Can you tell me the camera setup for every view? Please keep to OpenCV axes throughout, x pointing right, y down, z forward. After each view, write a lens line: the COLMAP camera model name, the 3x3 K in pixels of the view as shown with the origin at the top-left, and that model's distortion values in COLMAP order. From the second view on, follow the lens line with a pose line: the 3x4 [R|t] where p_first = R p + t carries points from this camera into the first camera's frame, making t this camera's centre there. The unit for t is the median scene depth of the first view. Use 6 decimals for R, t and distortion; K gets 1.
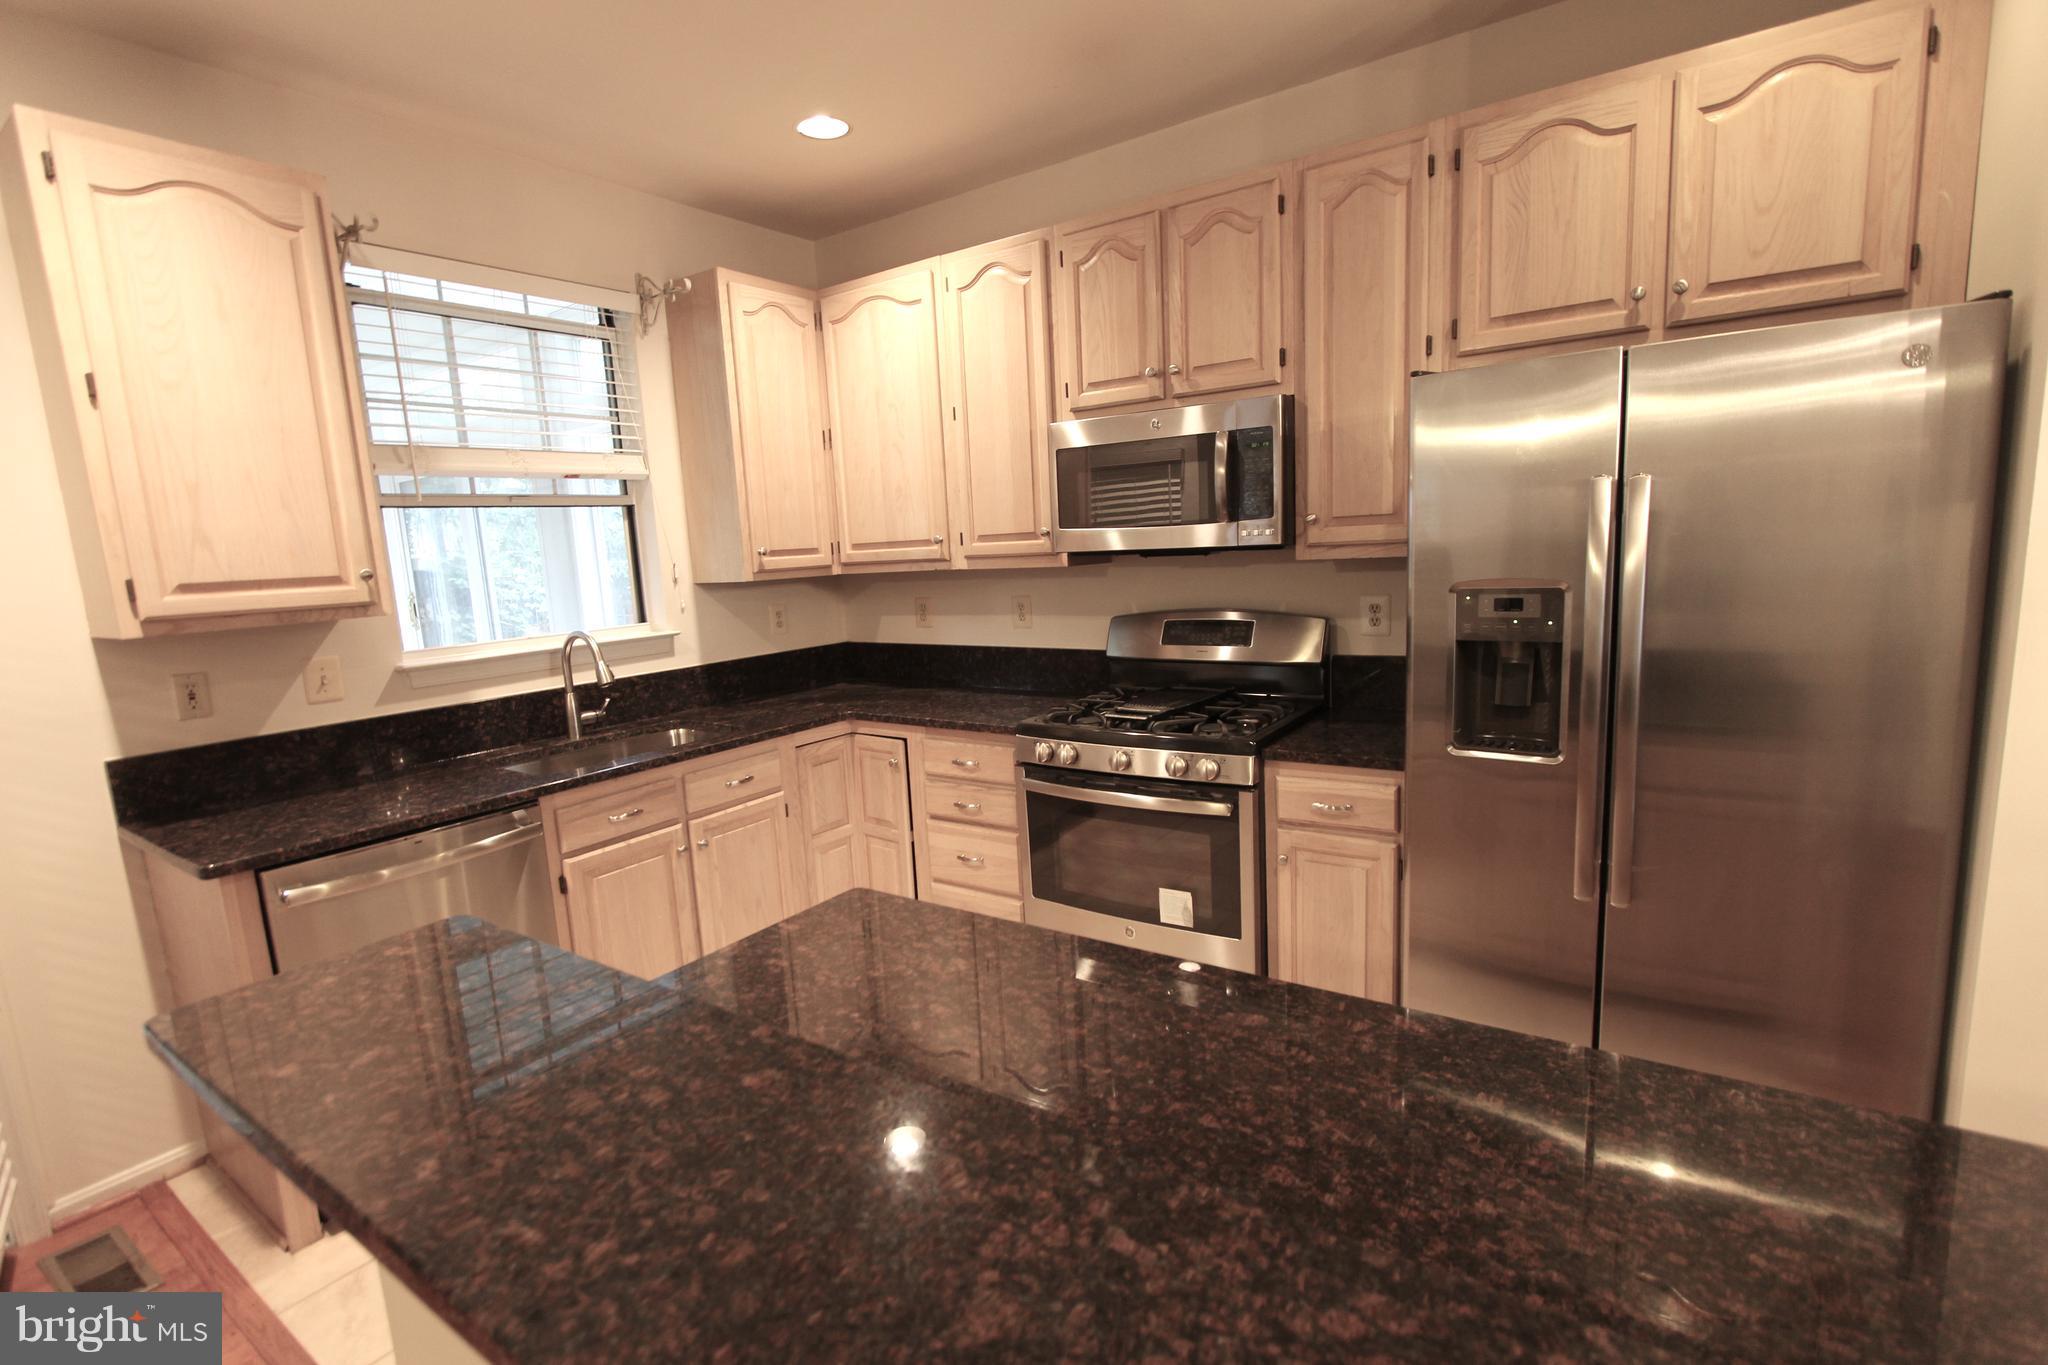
lens RADIAL K [[946.8, 0, 1021.1], [0, 946.8, 693.3], [0, 0, 1]] dist [-0.014928, 0.003660]
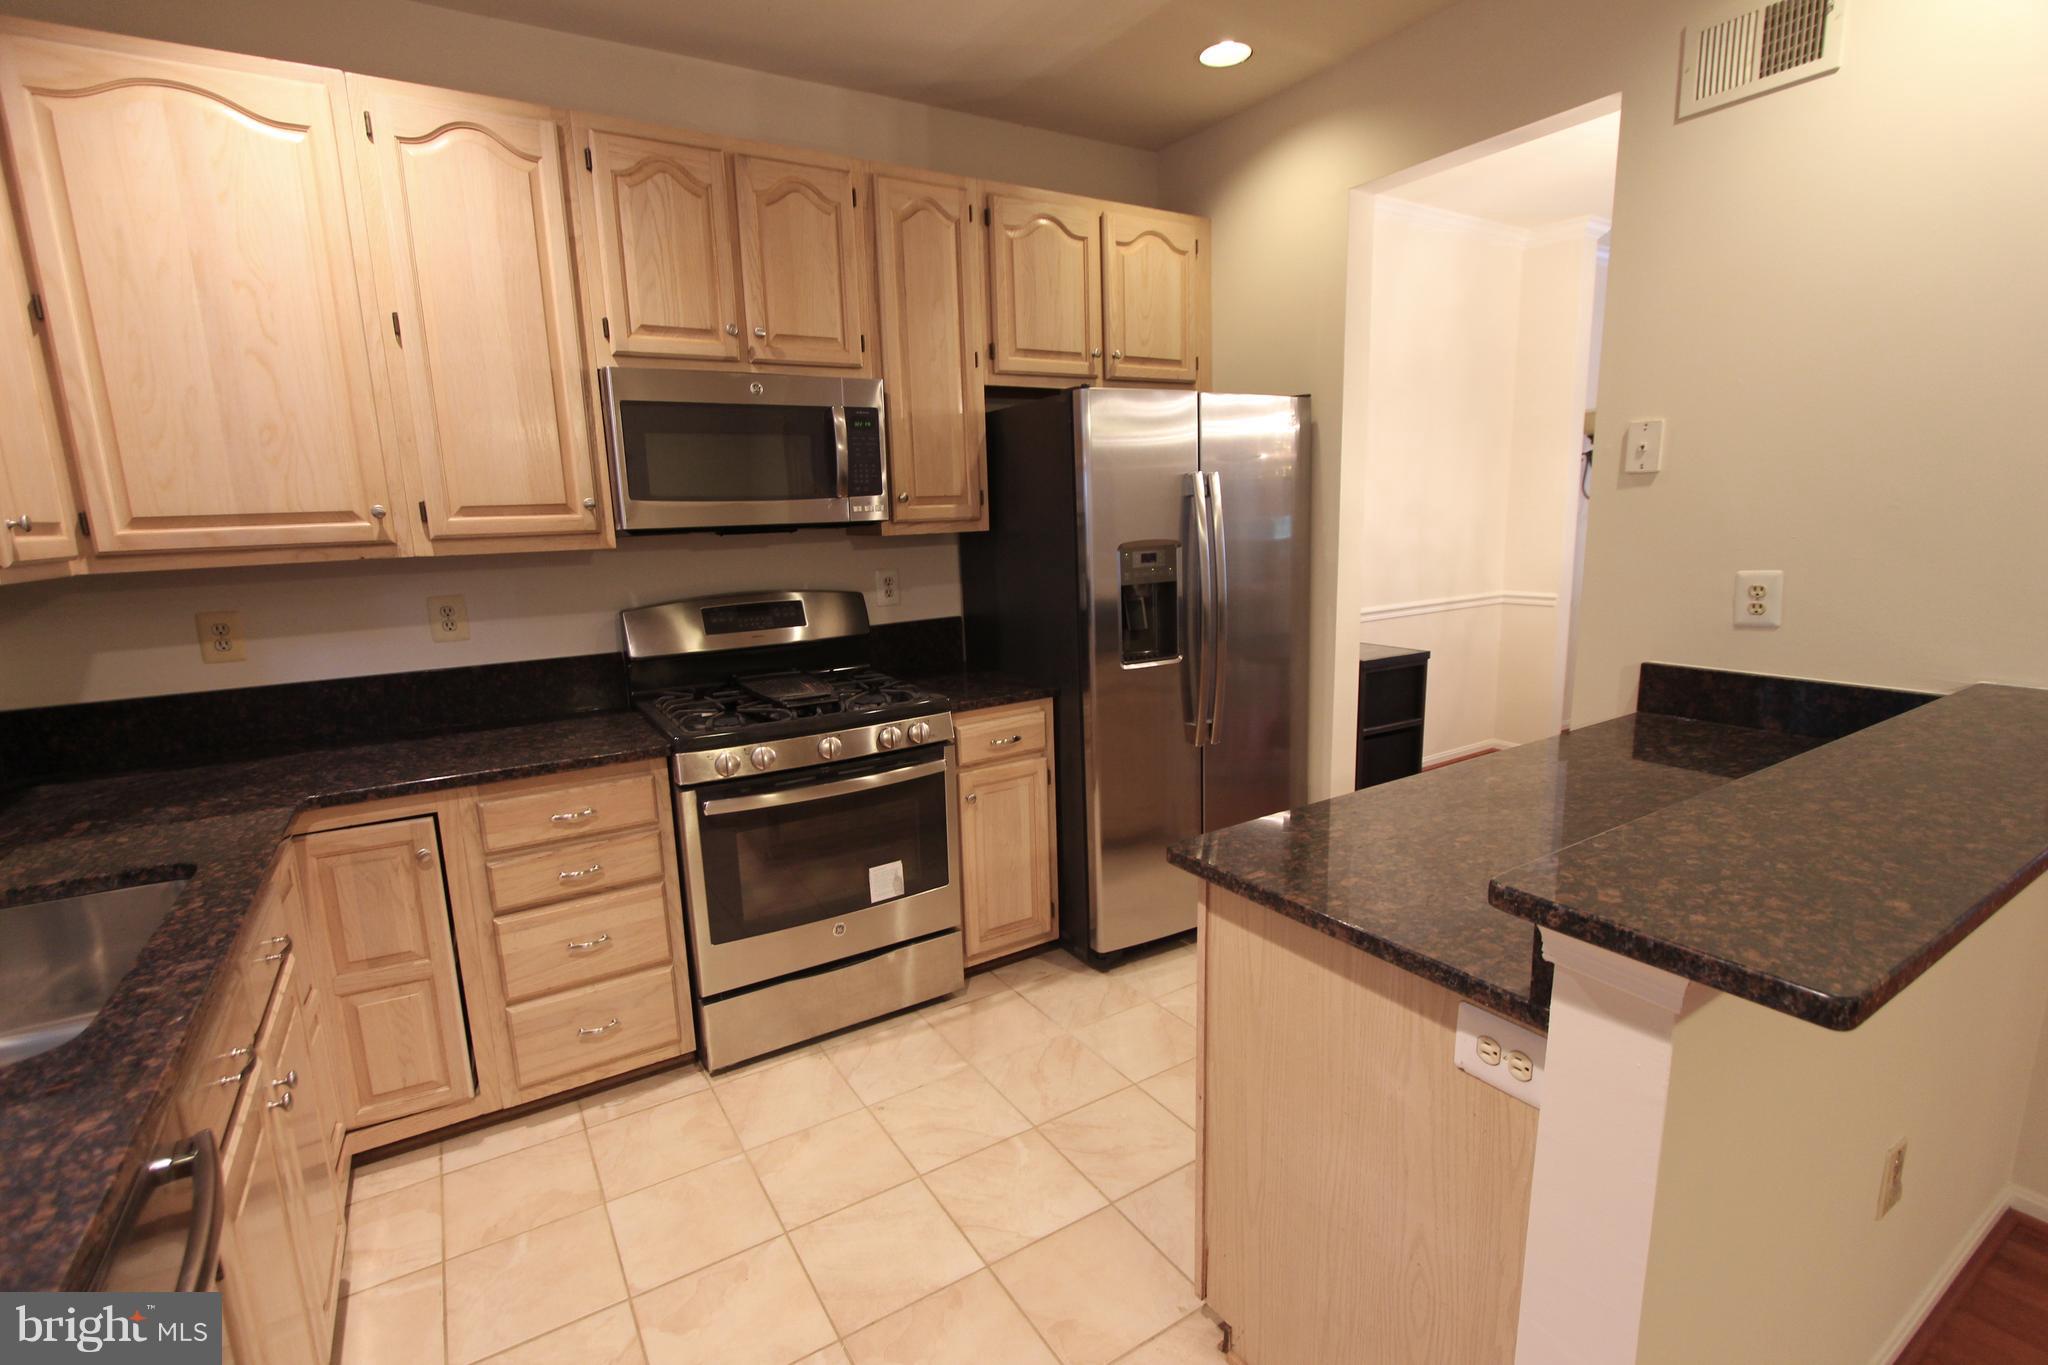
lens RADIAL K [[946.8, 0, 1017.1], [0, 946.8, 692.2], [0, 0, 1]] dist [-0.014928, 0.003660]
pose [[0.397622, -0.139281, 0.906917, -0.664779], [0.155421, 0.984353, 0.083032, -0.031979], [-0.904291, 0.107939, 0.413047, 0.444614]]
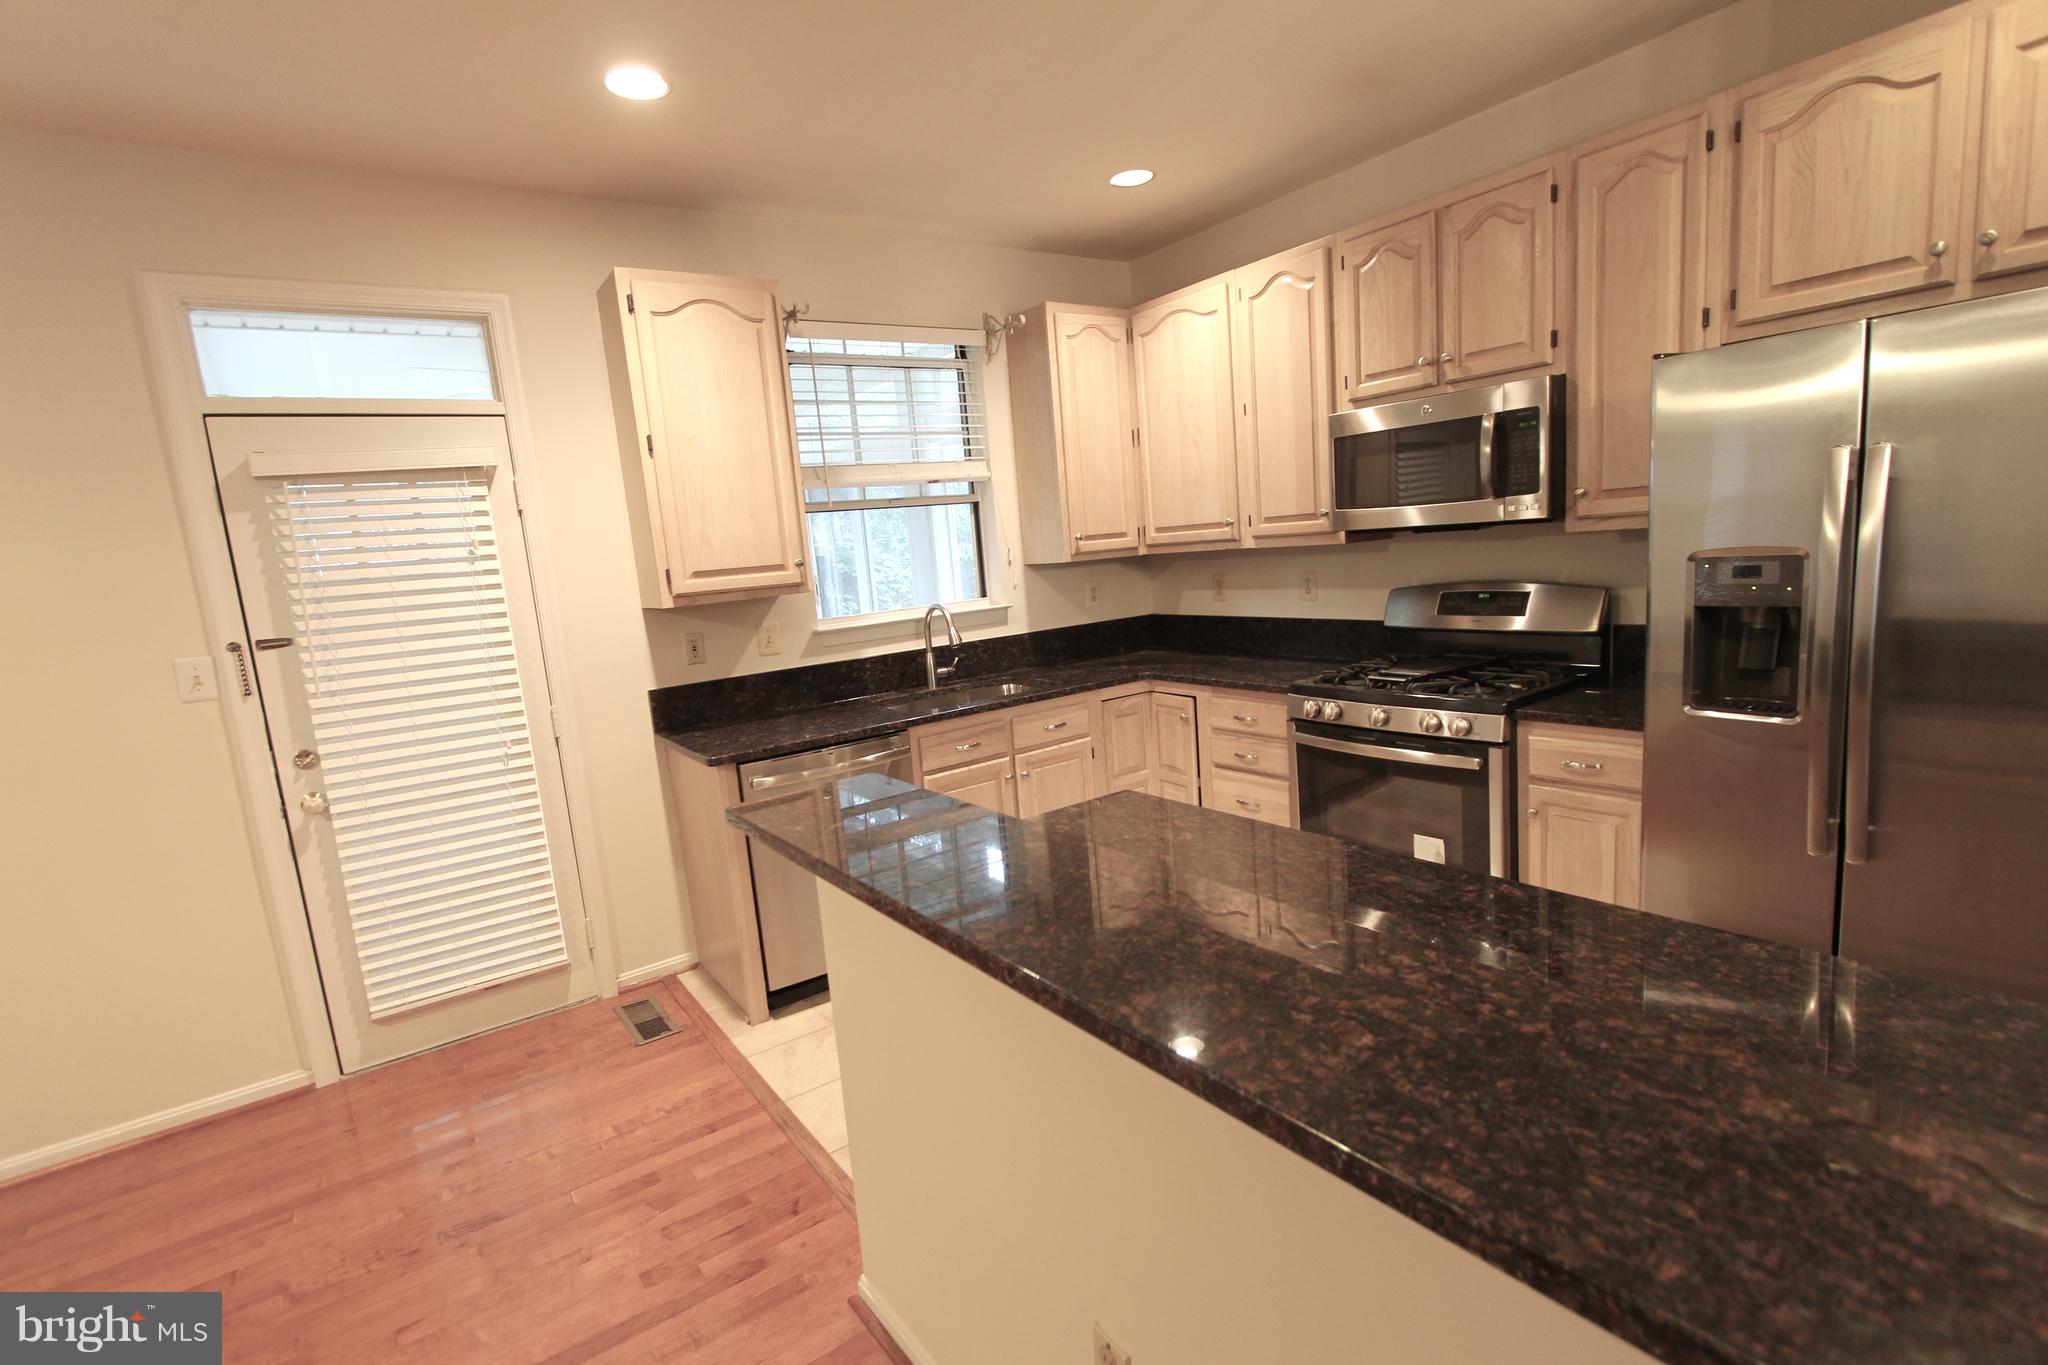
lens RADIAL K [[946.8, 0, 1022.5], [0, 946.8, 692.7], [0, 0, 1]] dist [-0.014928, 0.003660]
pose [[0.941768, 0.026876, -0.335189, 0.081446], [-0.019265, 0.999476, 0.026012, 0.020976], [0.335712, -0.018040, 0.941792, -0.189626]]
